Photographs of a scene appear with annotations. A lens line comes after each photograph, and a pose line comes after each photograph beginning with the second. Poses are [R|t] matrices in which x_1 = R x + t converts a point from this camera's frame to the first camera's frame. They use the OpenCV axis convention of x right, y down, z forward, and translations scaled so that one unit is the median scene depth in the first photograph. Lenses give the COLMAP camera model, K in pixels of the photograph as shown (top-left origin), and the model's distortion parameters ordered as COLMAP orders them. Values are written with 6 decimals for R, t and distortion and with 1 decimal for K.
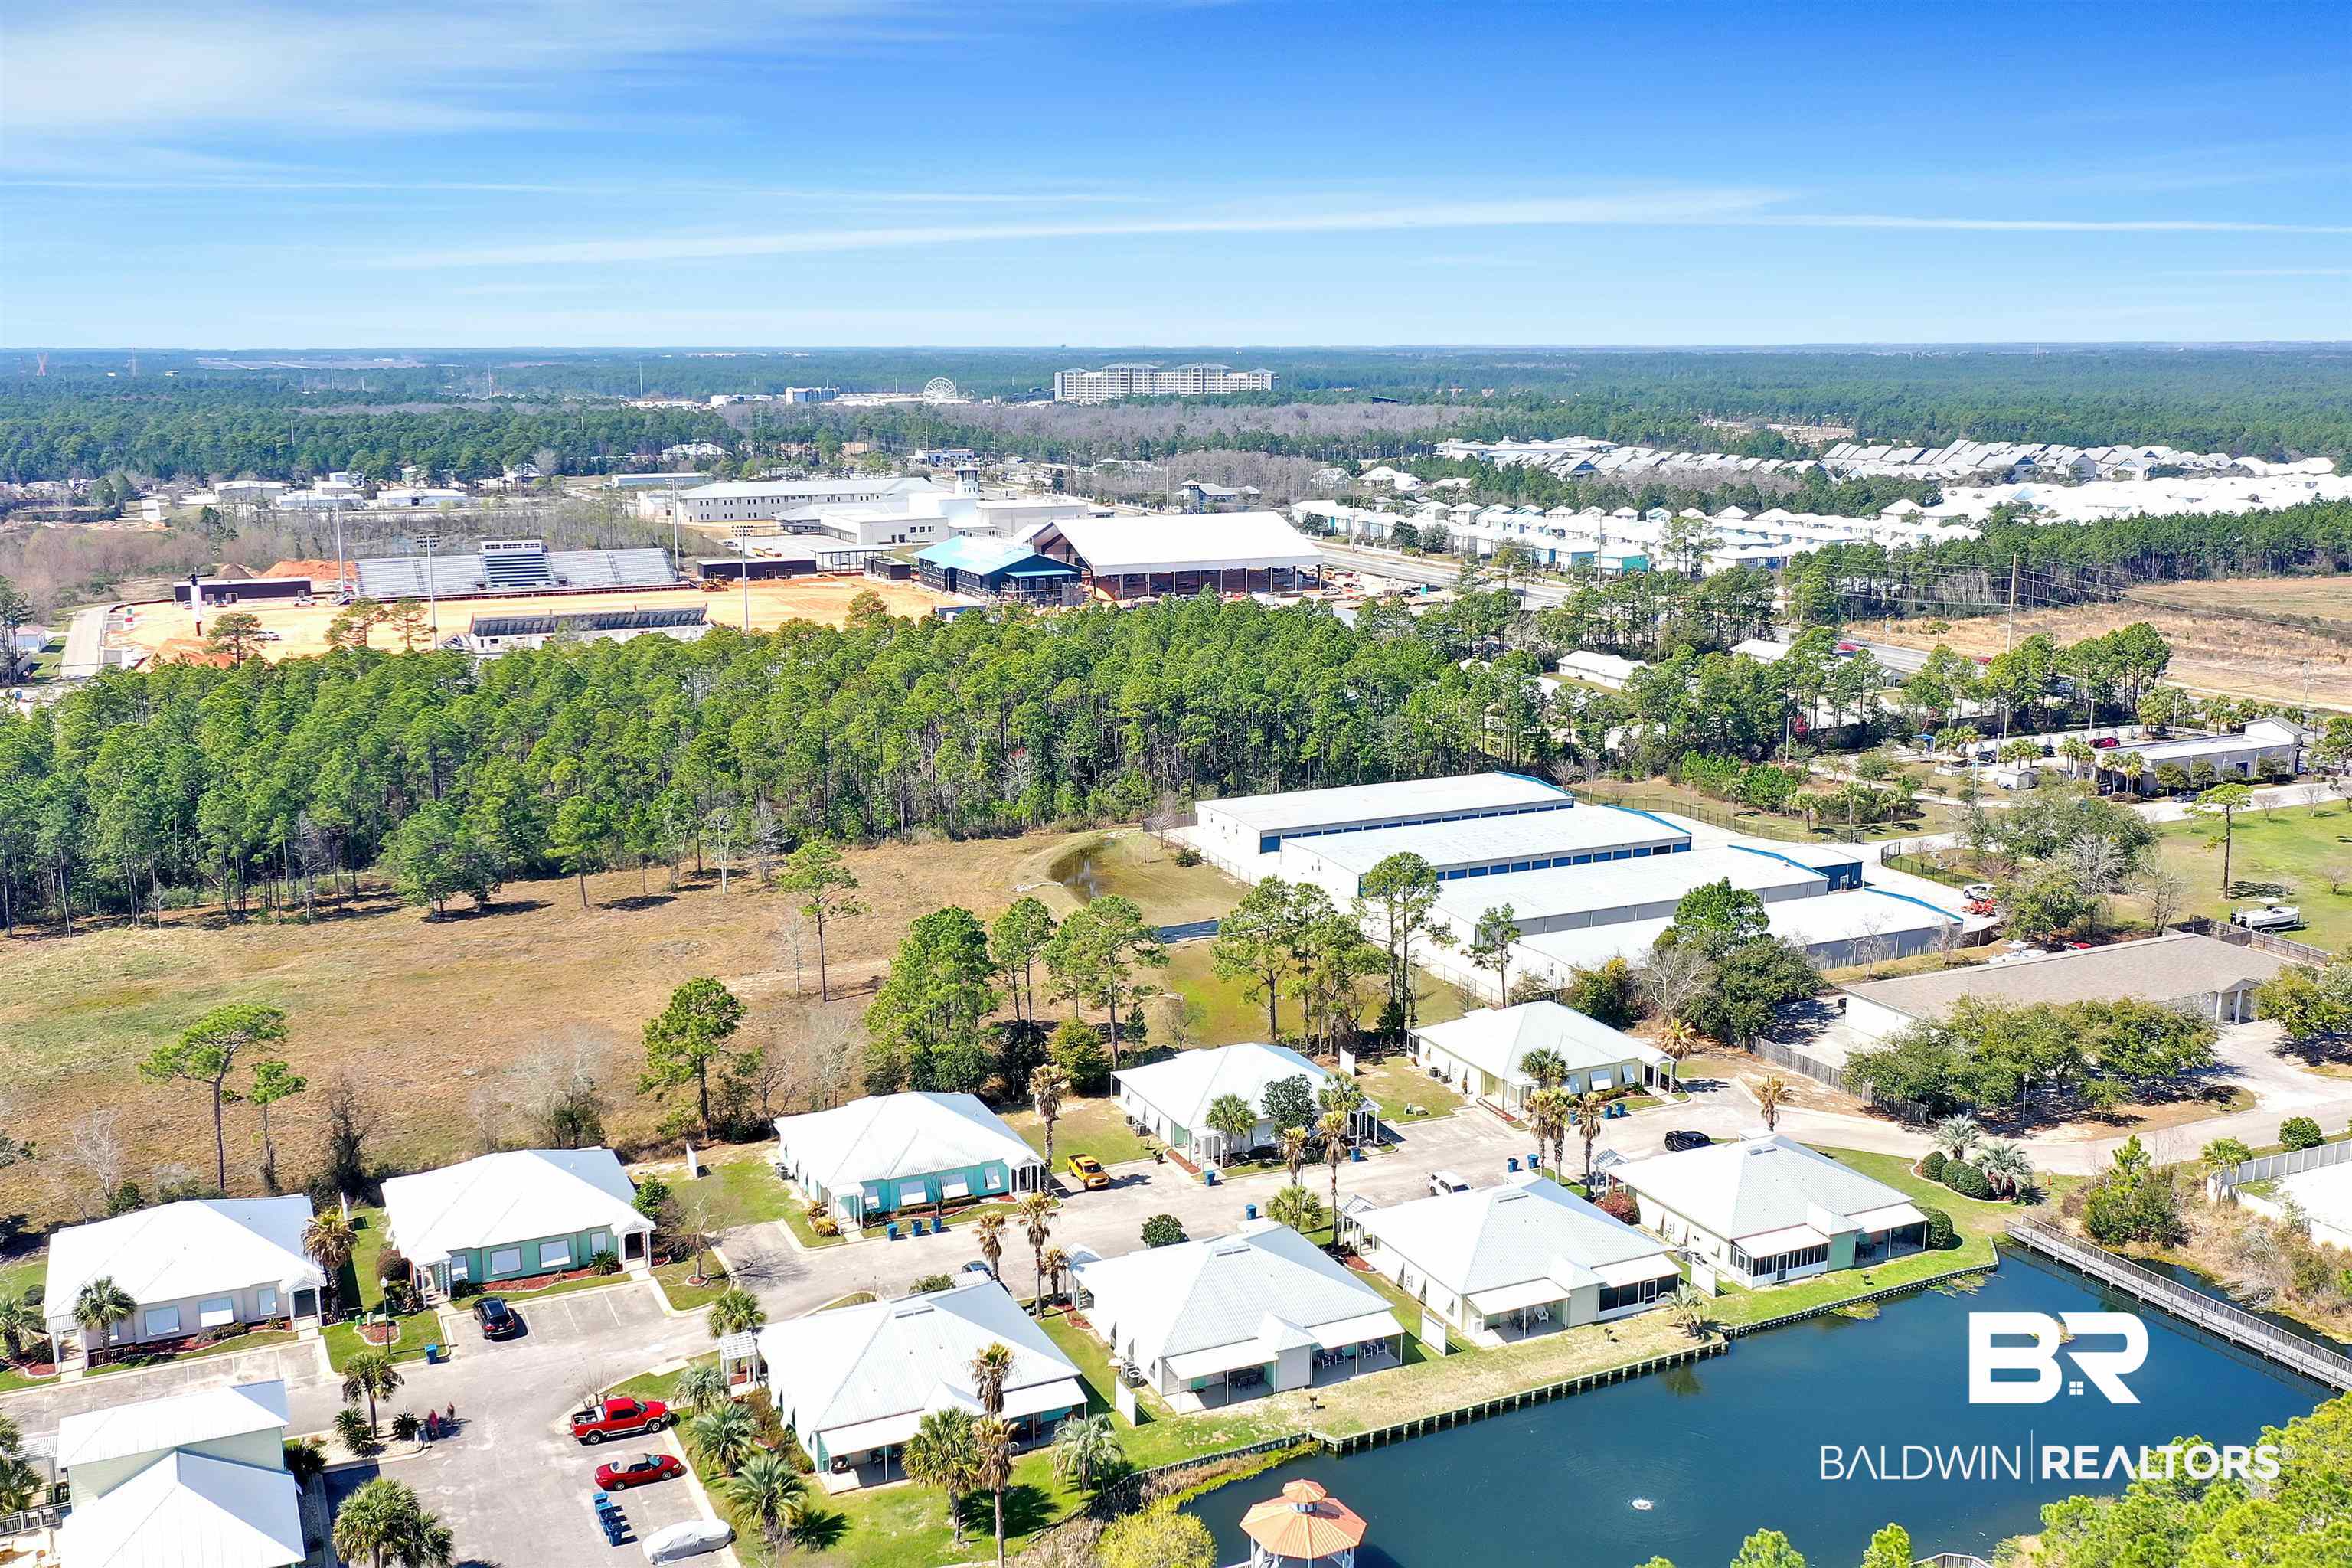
lens RADIAL K [[2216.7, 0, 1176.0], [0, 2216.7, 784.0], [0, 0, 1]] dist [0.014444, -0.005877]
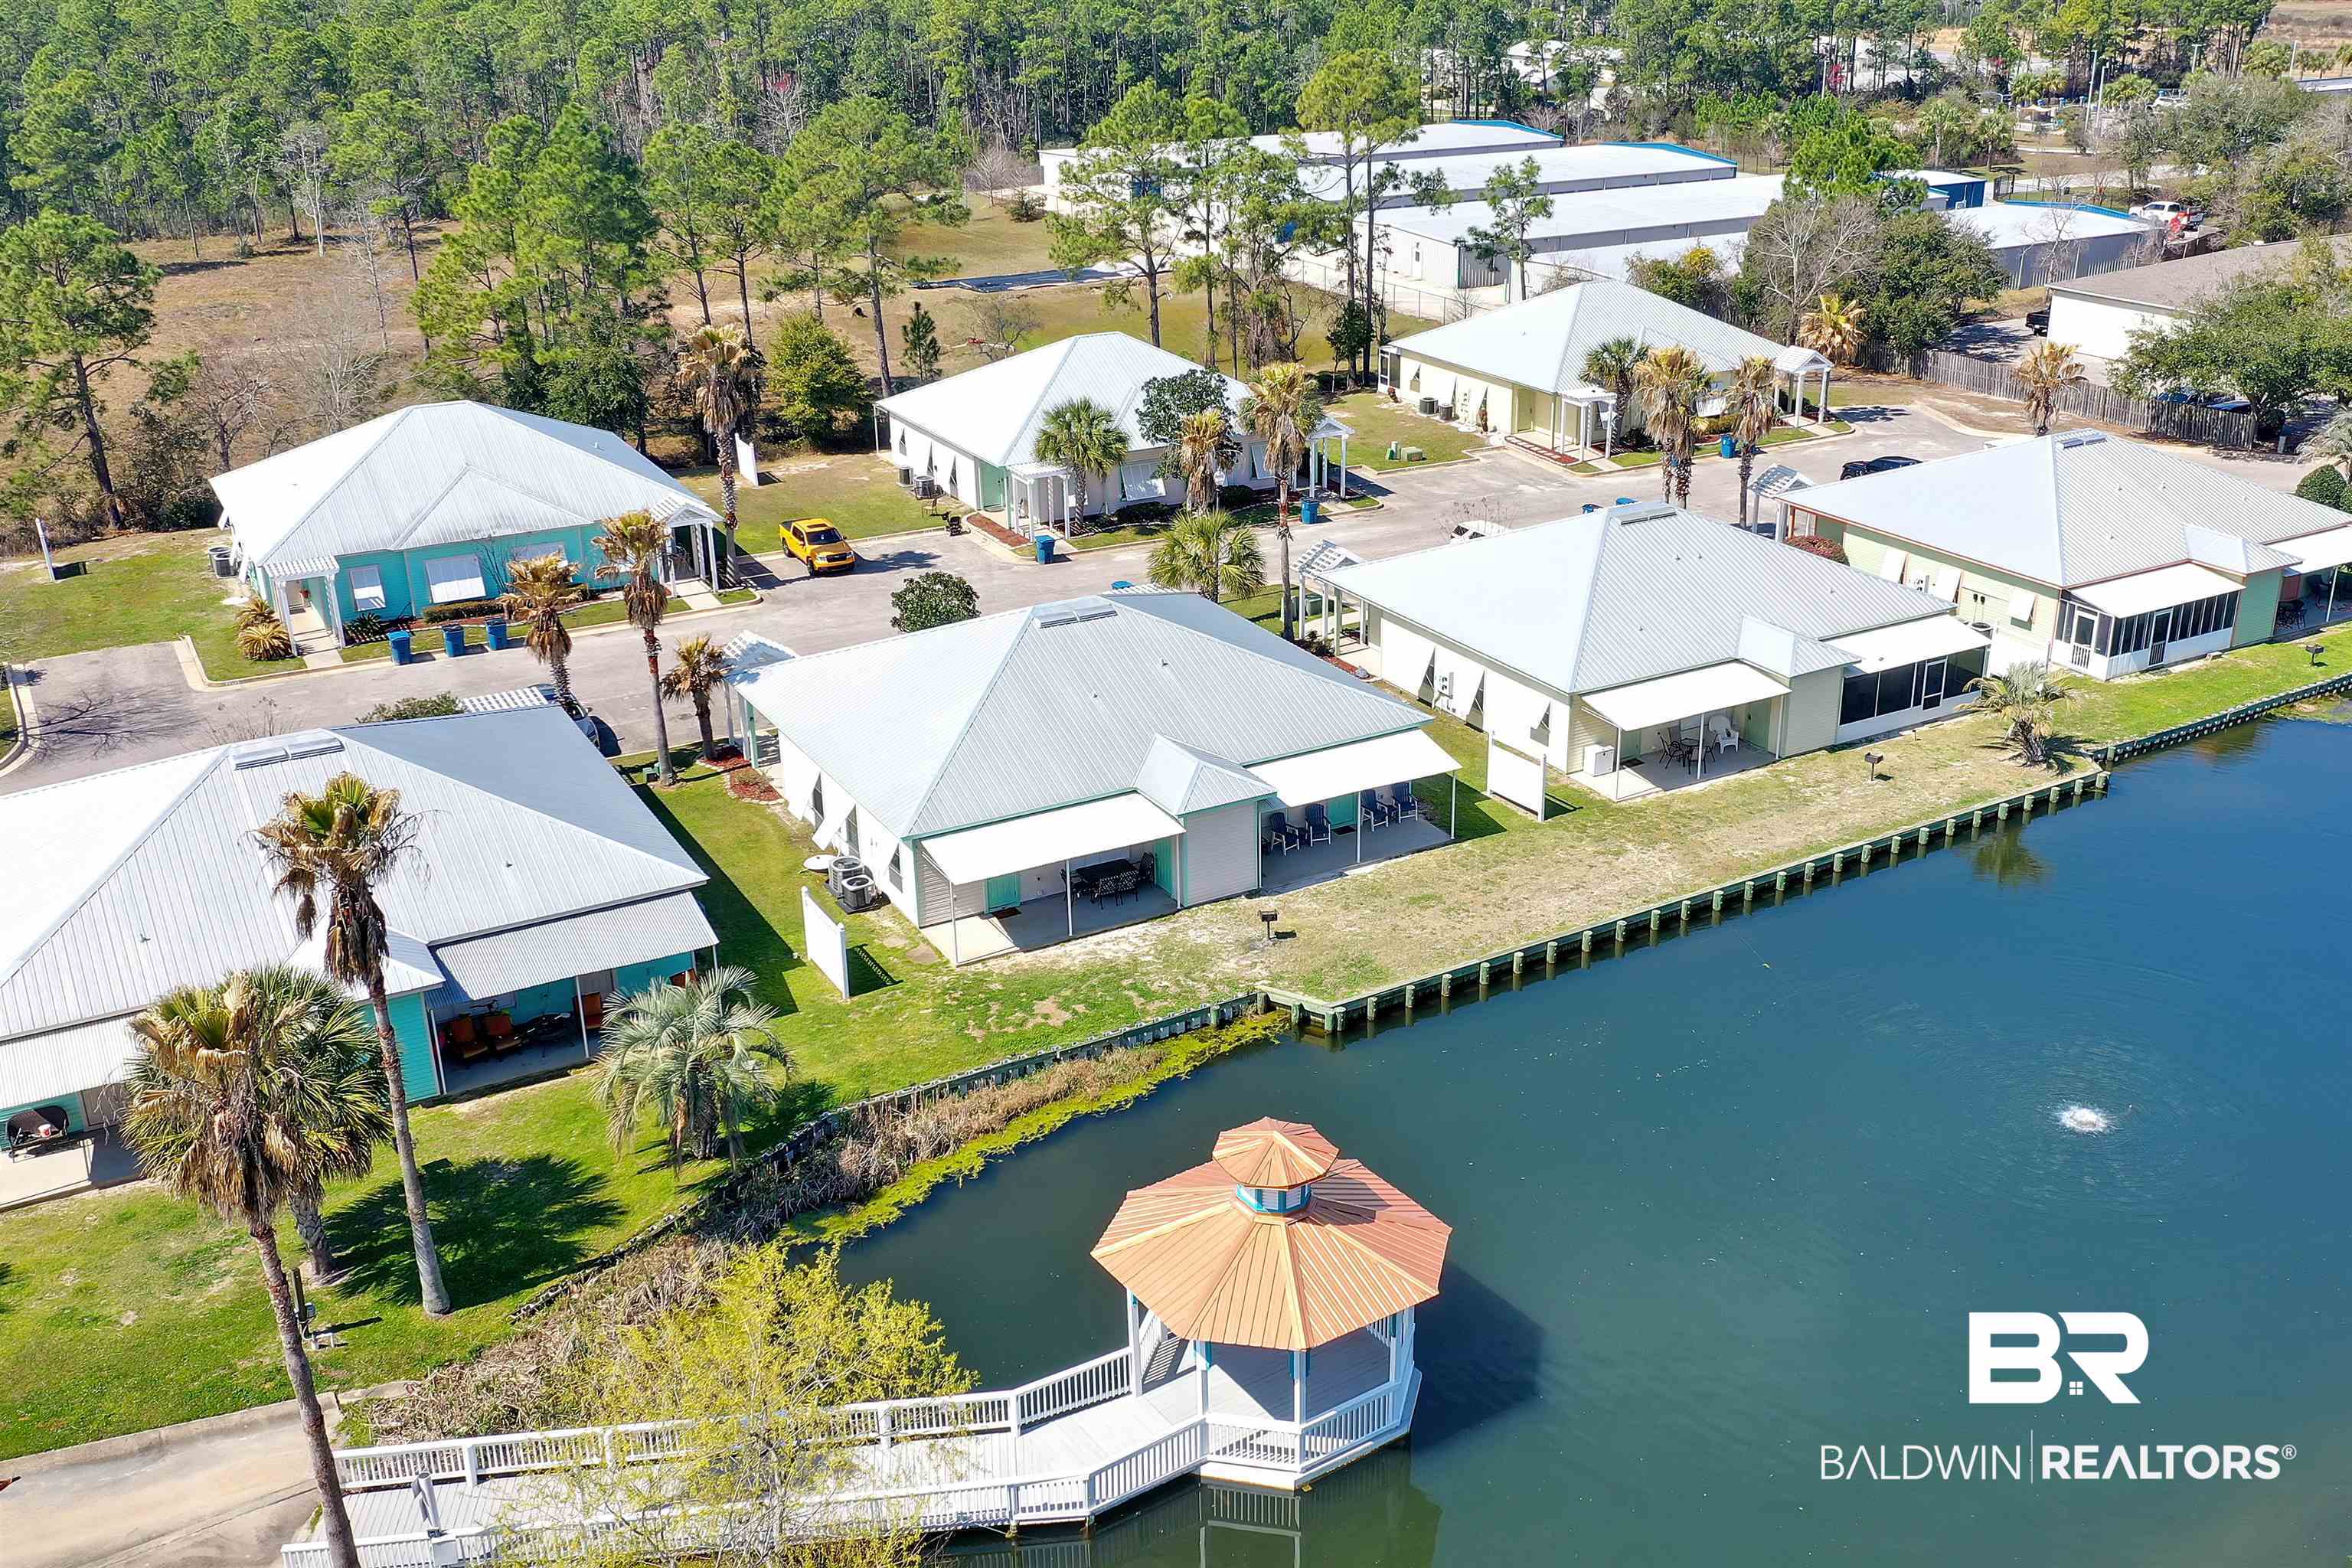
lens RADIAL K [[2216.7, 0, 1176.0], [0, 2216.7, 784.0], [0, 0, 1]] dist [0.014444, -0.005877]
pose [[0.998024, -0.044338, 0.044532, 0.023607], [0.035415, 0.982238, 0.184264, 0.157206], [-0.051911, -0.182323, 0.981867, 0.533079]]
